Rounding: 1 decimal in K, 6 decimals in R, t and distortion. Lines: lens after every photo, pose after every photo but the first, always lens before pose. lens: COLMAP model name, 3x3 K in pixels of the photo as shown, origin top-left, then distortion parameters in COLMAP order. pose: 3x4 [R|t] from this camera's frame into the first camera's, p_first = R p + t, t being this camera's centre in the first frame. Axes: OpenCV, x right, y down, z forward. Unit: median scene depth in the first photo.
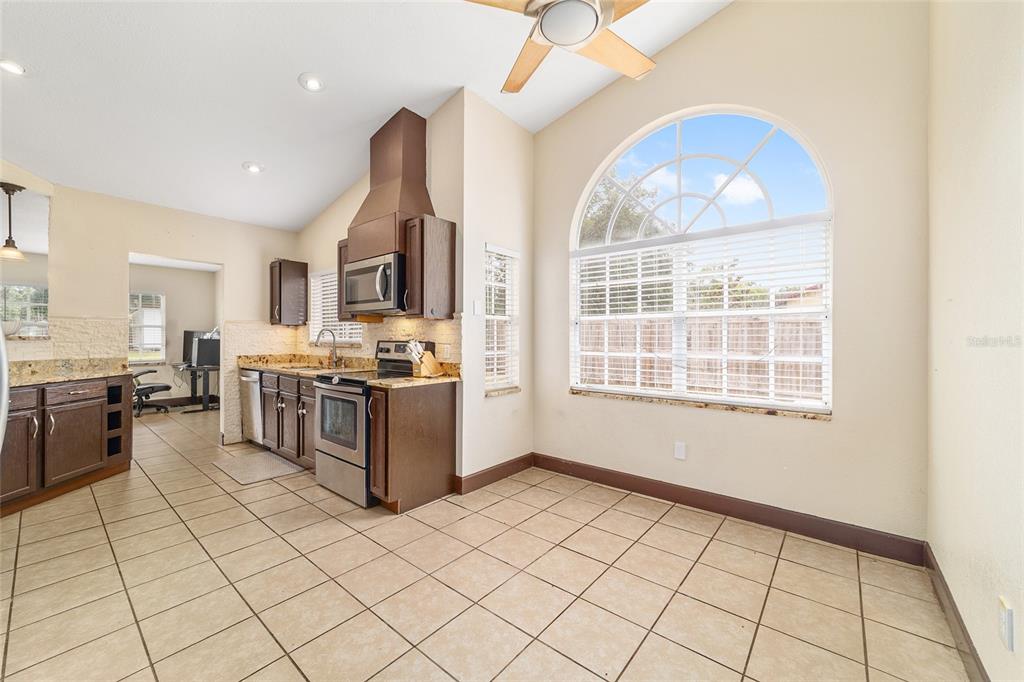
lens RADIAL K [[399.6, 0, 512.2], [0, 399.6, 331.7], [0, 0, 1]] dist [-0.015560, 0.005284]
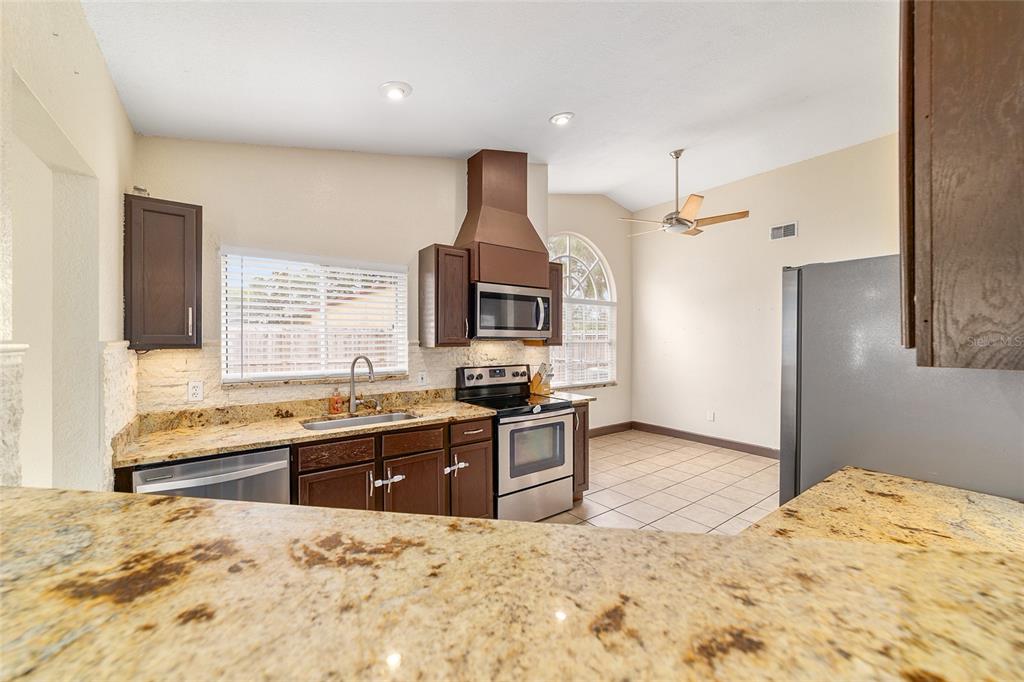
lens RADIAL K [[399.6, 0, 515.8], [0, 399.6, 328.8], [0, 0, 1]] dist [-0.015560, 0.005284]
pose [[0.233288, 0.018591, 0.972230, -1.353814], [-0.021727, 0.999667, -0.013903, -0.062424], [-0.972165, -0.017880, 0.233615, 0.769607]]
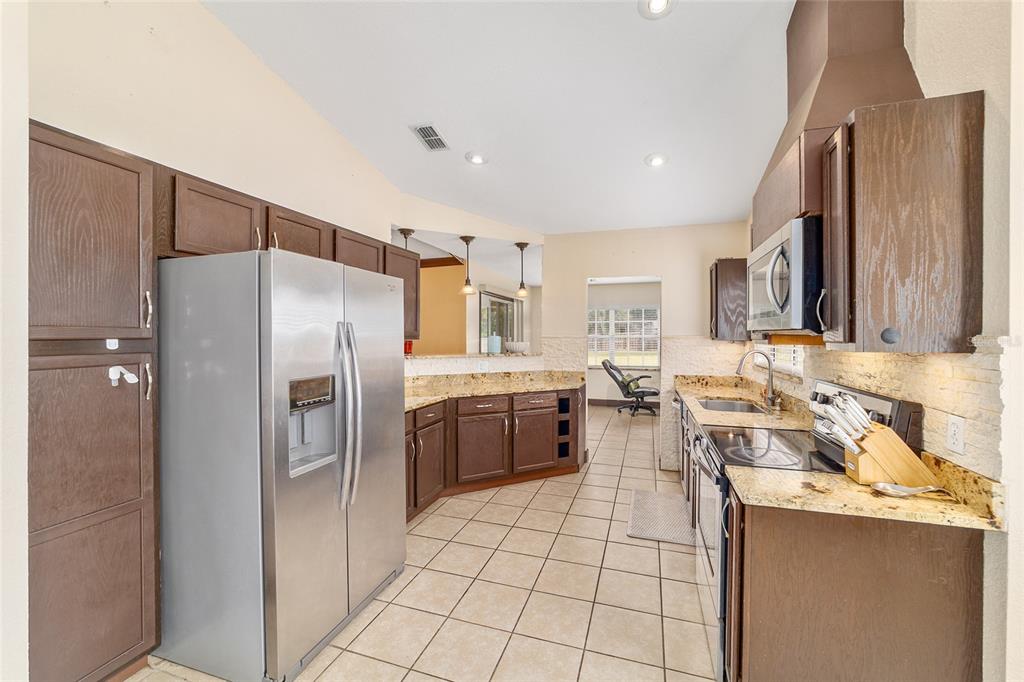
lens RADIAL K [[399.6, 0, 517.4], [0, 399.6, 333.5], [0, 0, 1]] dist [-0.015560, 0.005284]
pose [[0.357183, -0.005695, -0.934017, 0.045667], [0.018138, 0.999835, 0.000840, -0.058118], [0.933858, -0.017242, 0.357227, 0.474896]]
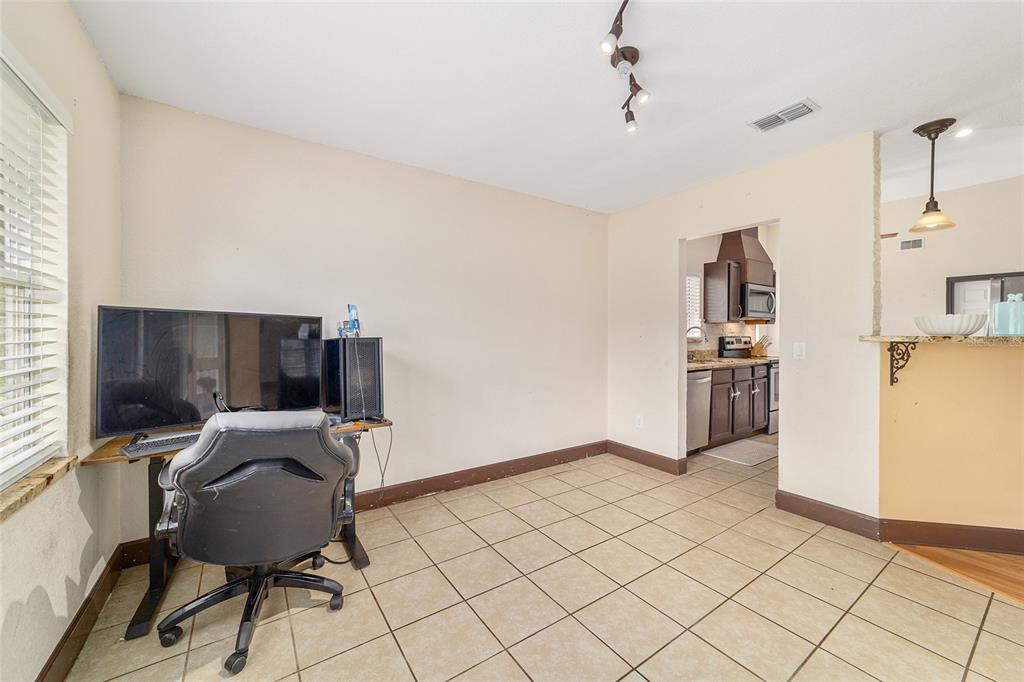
lens RADIAL K [[399.6, 0, 510.5], [0, 399.6, 323.3], [0, 0, 1]] dist [-0.015560, 0.005284]
pose [[0.280567, 0.005368, 0.959819, -2.195302], [-0.031418, 0.999500, 0.003594, -0.007272], [-0.959320, -0.031163, 0.280595, 1.529651]]
